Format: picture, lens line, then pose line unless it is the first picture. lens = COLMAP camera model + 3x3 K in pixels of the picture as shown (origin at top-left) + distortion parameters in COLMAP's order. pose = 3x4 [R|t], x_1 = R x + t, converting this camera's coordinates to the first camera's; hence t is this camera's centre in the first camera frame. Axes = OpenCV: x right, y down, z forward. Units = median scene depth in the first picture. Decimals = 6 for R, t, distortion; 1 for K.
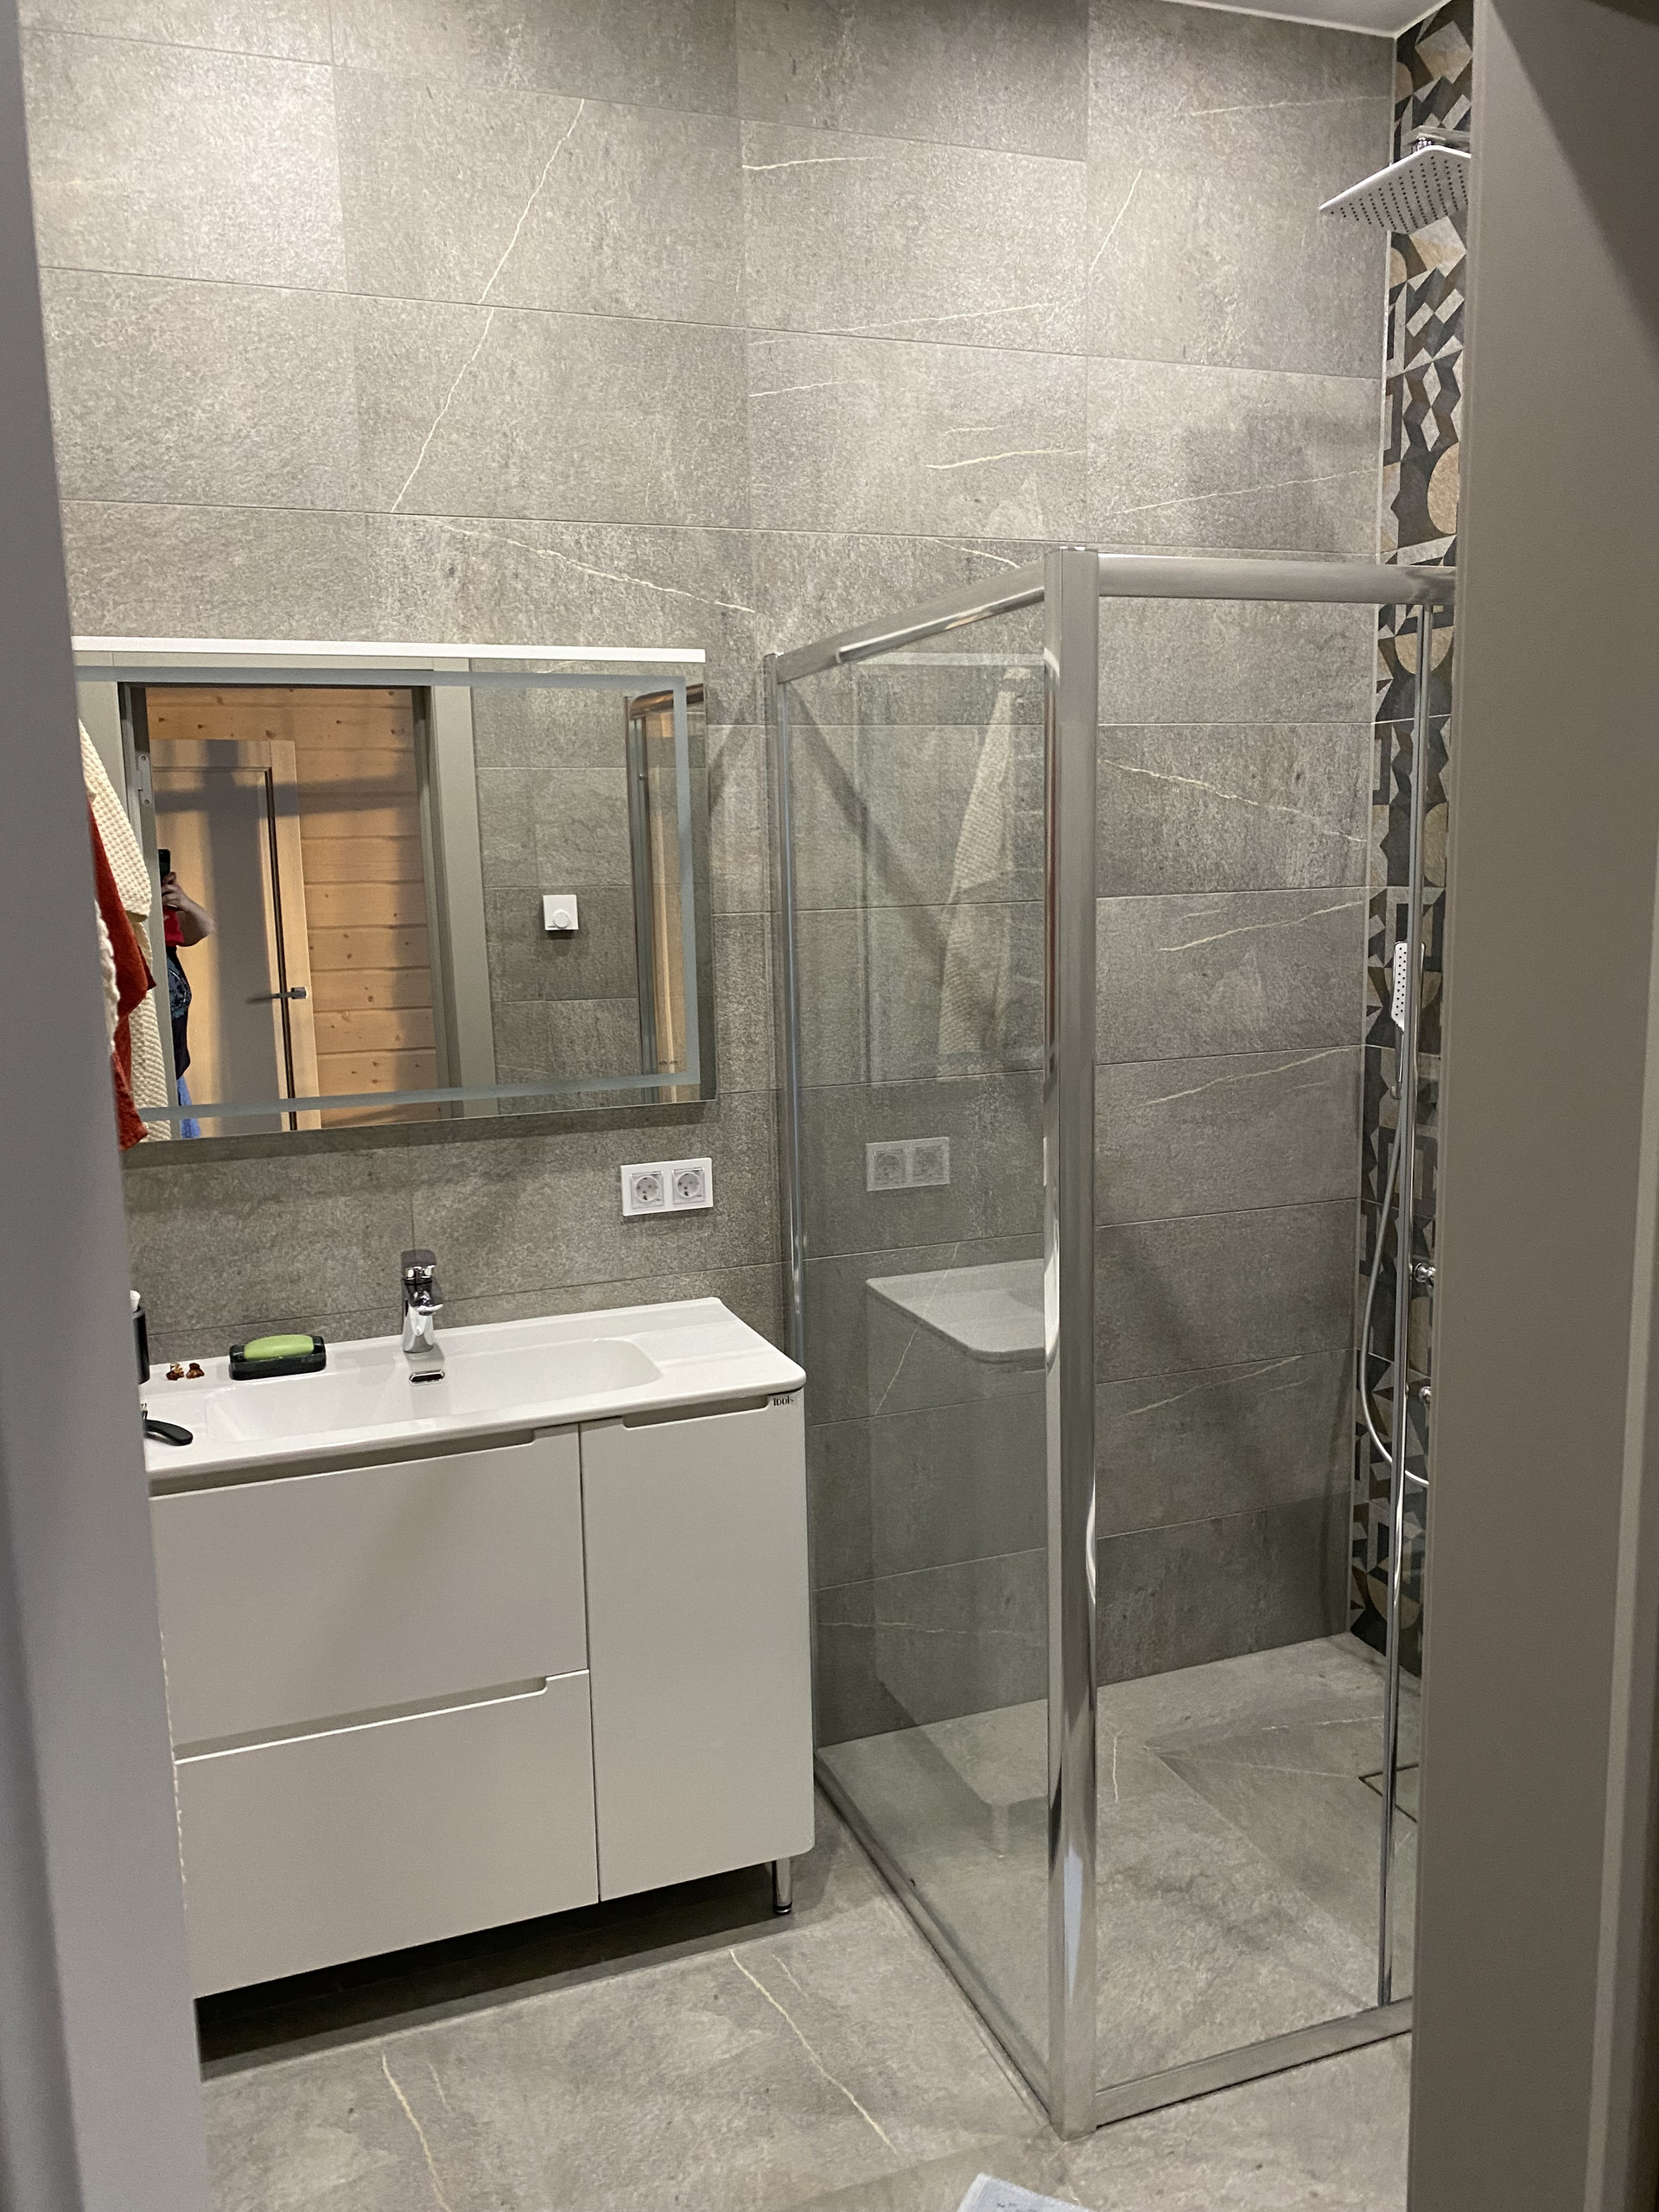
lens RADIAL K [[1696.7, 0, 811.8], [0, 1696.7, 1104.0], [0, 0, 1]] dist [0.024880, 0.004735]
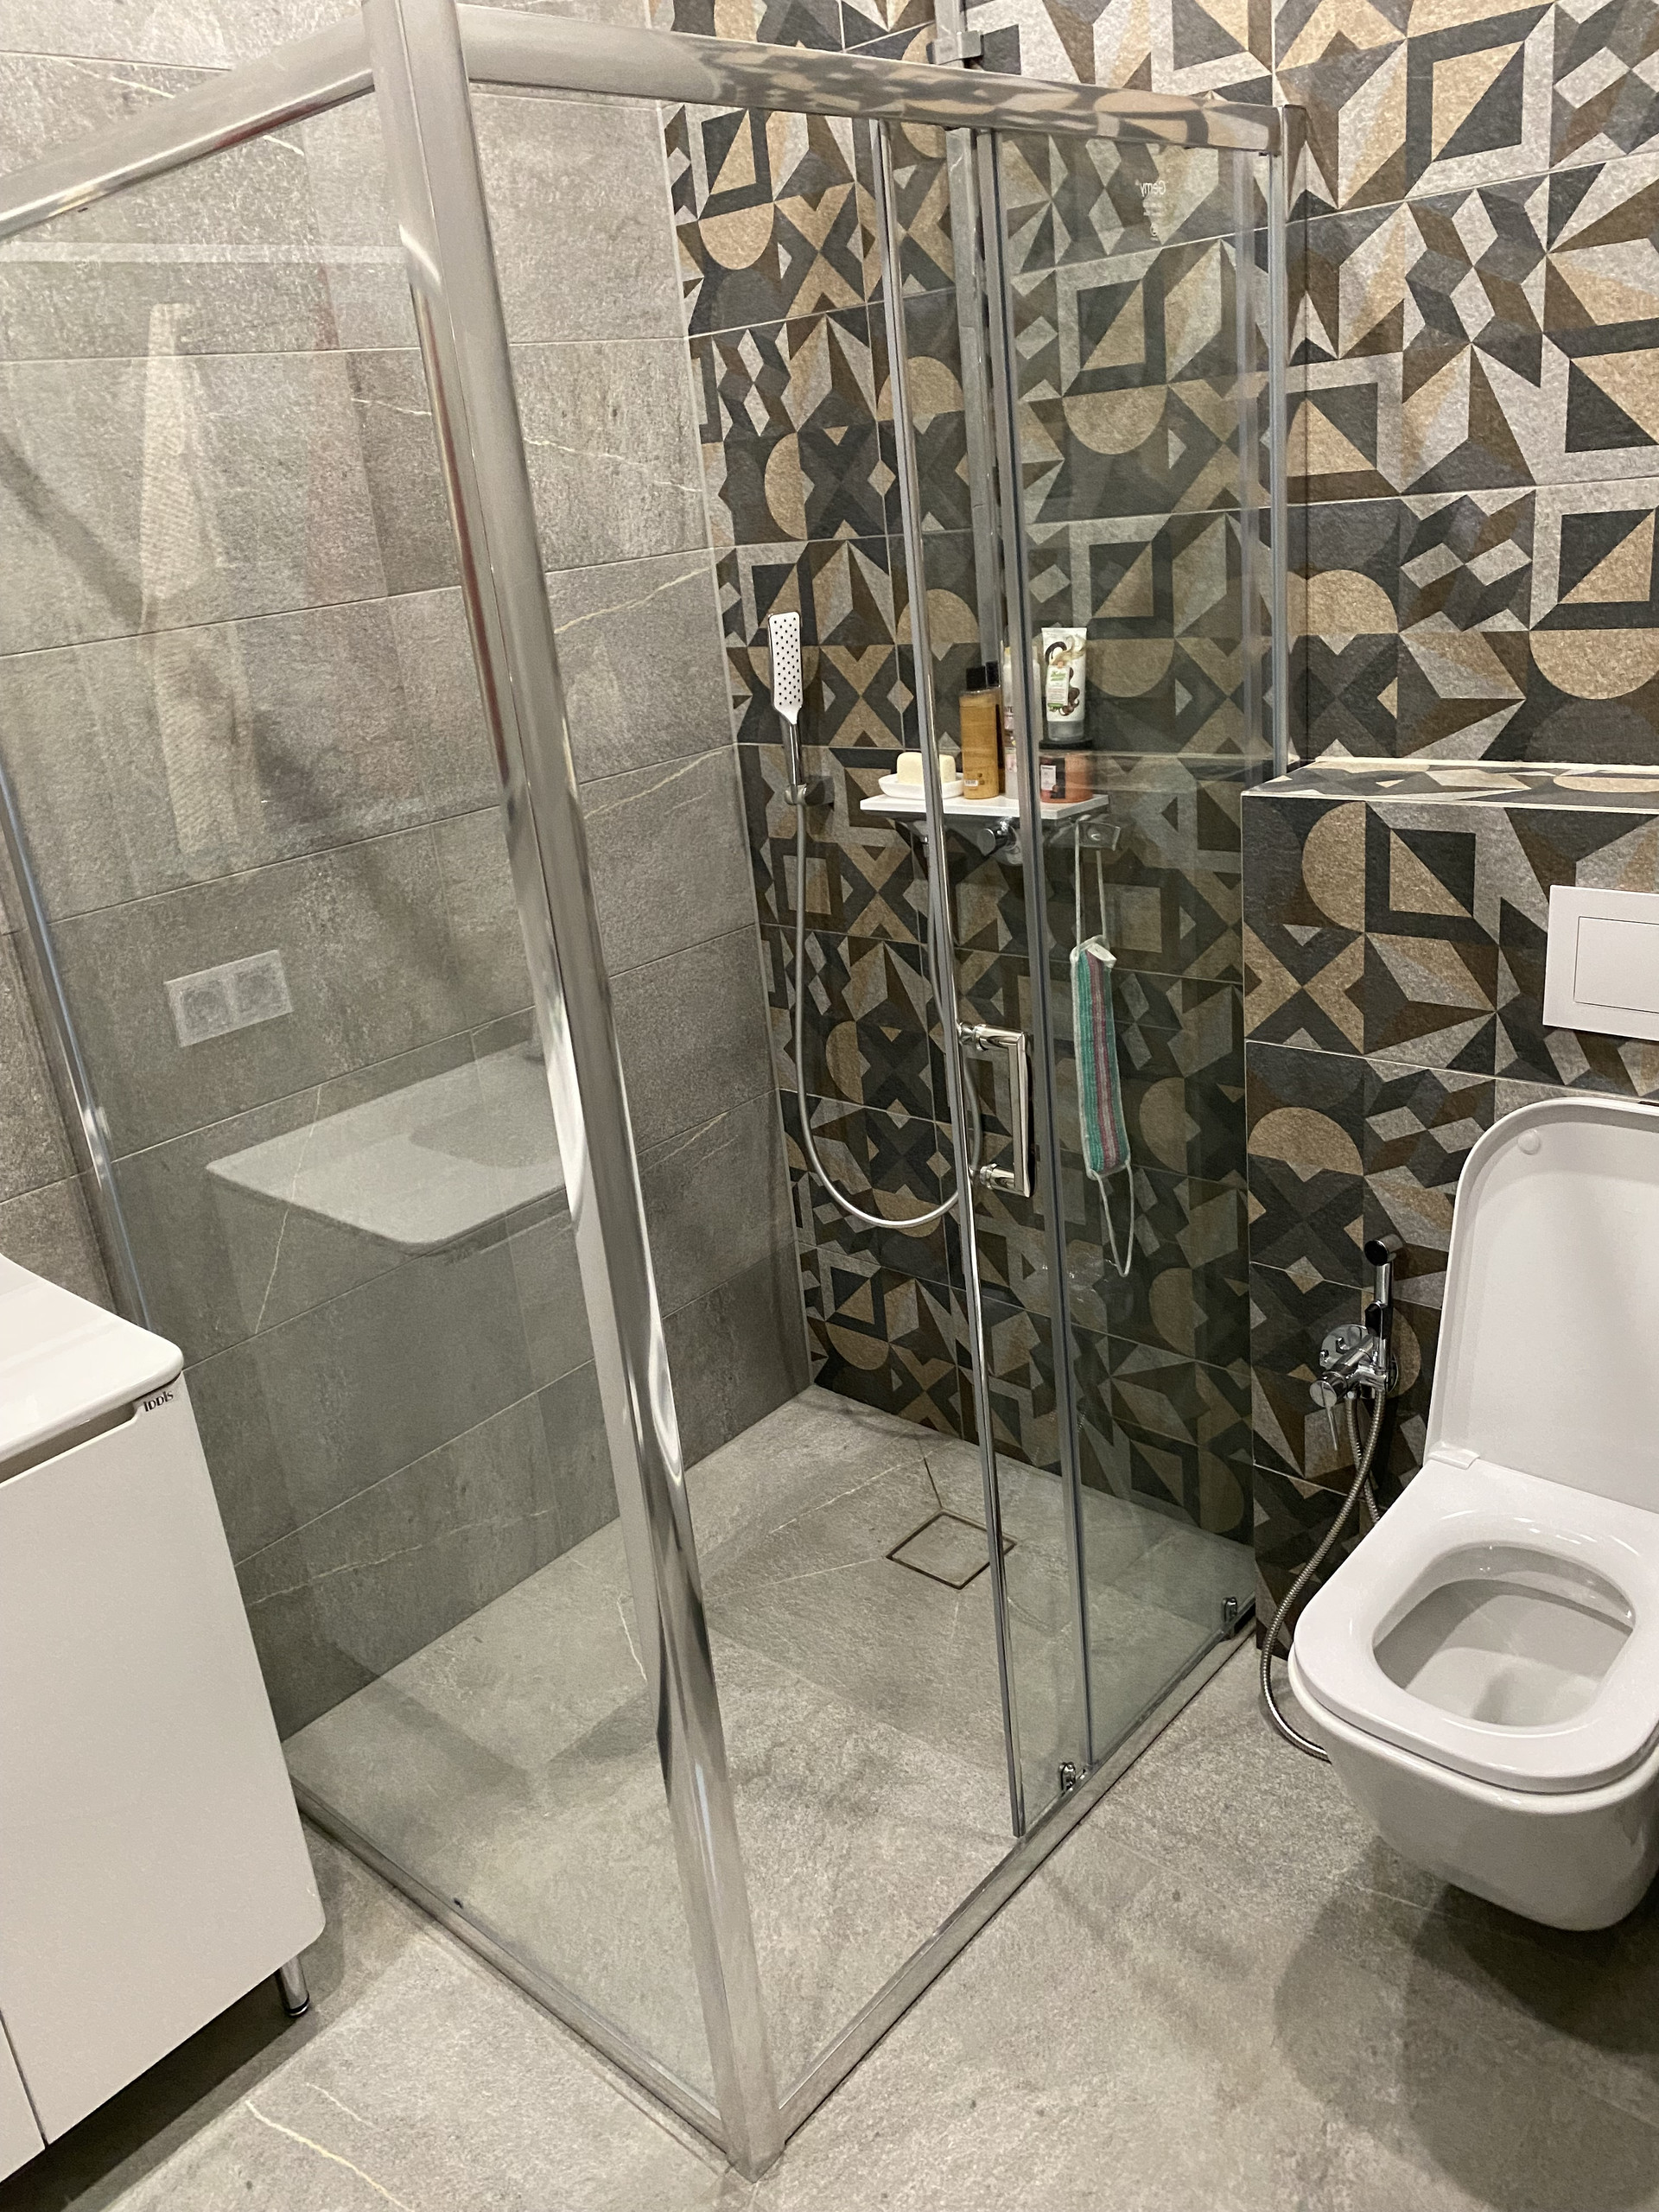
lens RADIAL K [[1685.4, 0, 838.5], [0, 1685.4, 1094.1], [0, 0, 1]] dist [0.038187, -0.051369]
pose [[0.878575, -0.223508, 0.422078, -0.028348], [0.146992, 0.967385, 0.206301, -0.034527], [-0.454422, -0.119209, 0.882774, 0.232954]]
